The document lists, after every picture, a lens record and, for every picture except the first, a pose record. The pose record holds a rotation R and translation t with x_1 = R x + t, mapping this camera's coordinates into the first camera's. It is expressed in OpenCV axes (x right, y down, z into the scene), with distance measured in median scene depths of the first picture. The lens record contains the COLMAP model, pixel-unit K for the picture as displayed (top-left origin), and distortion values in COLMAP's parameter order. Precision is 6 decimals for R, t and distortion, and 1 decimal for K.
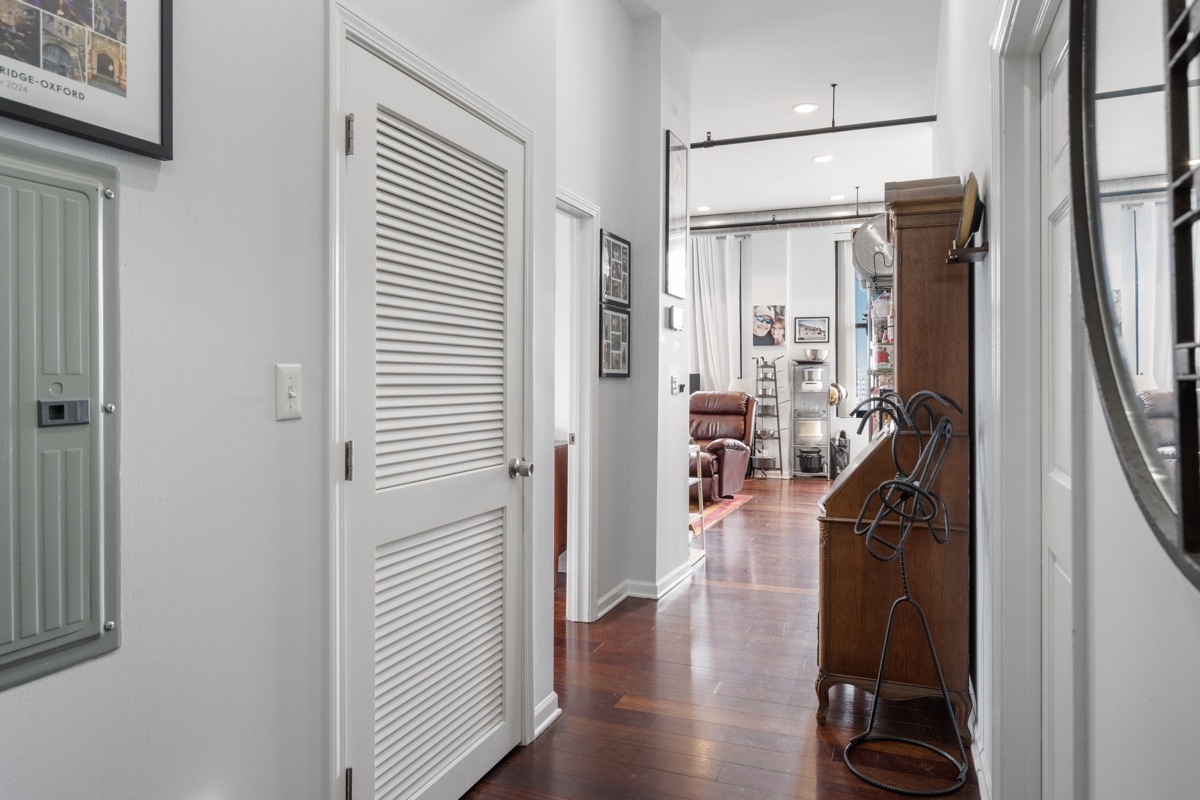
lens RADIAL K [[763.5, 0, 602.6], [0, 763.5, 382.0], [0, 0, 1]] dist [0.001530, 0.000151]
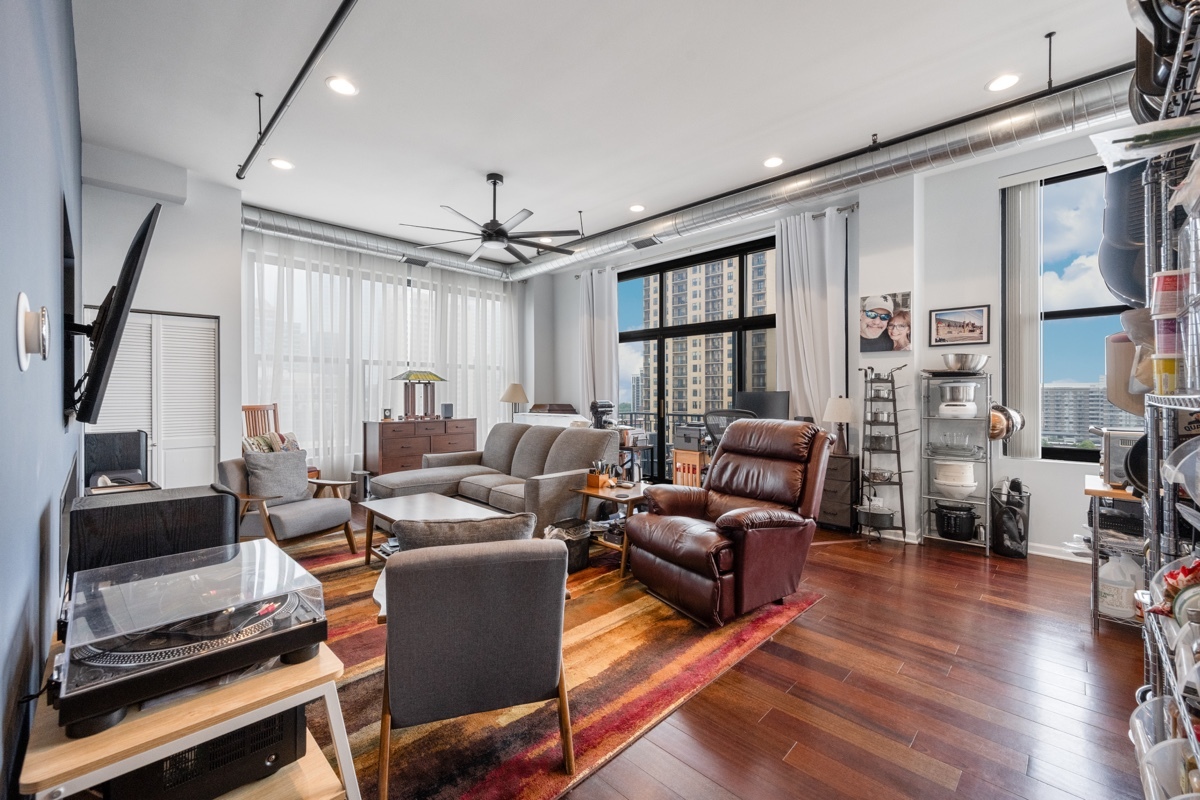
lens RADIAL K [[487.2, 0, 600.3], [0, 487.2, 396.7], [0, 0, 1]] dist [0.001539, 0.000016]
pose [[0.920740, -0.000348, -0.390177, 0.152755], [0.001008, 0.999998, 0.001487, -0.006445], [0.390176, -0.001762, 0.920739, 0.485079]]
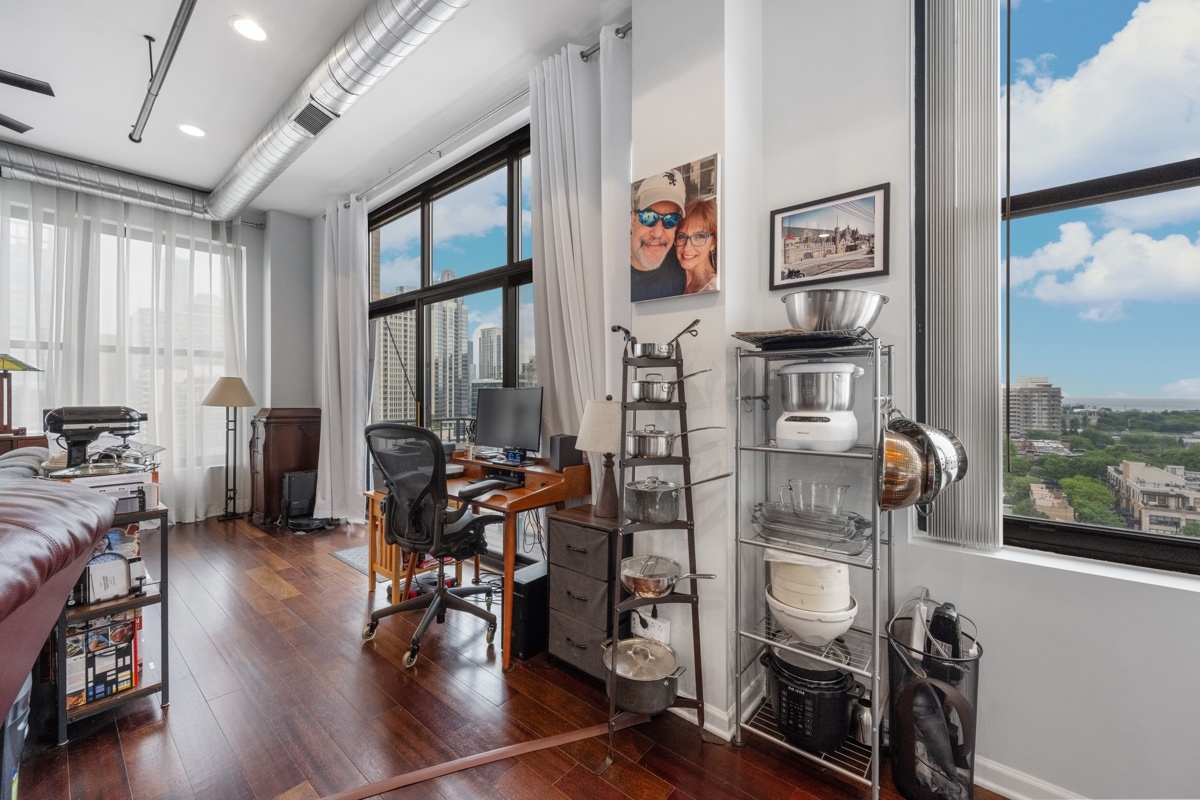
lens RADIAL K [[479.6, 0, 596.7], [0, 479.6, 395.9], [0, 0, 1]] dist [-0.003135, 0.000113]
pose [[0.945296, -0.000256, -0.326215, 0.255829], [0.001226, 0.999995, 0.002768, -0.006823], [0.326213, -0.003017, 0.945292, 0.807756]]
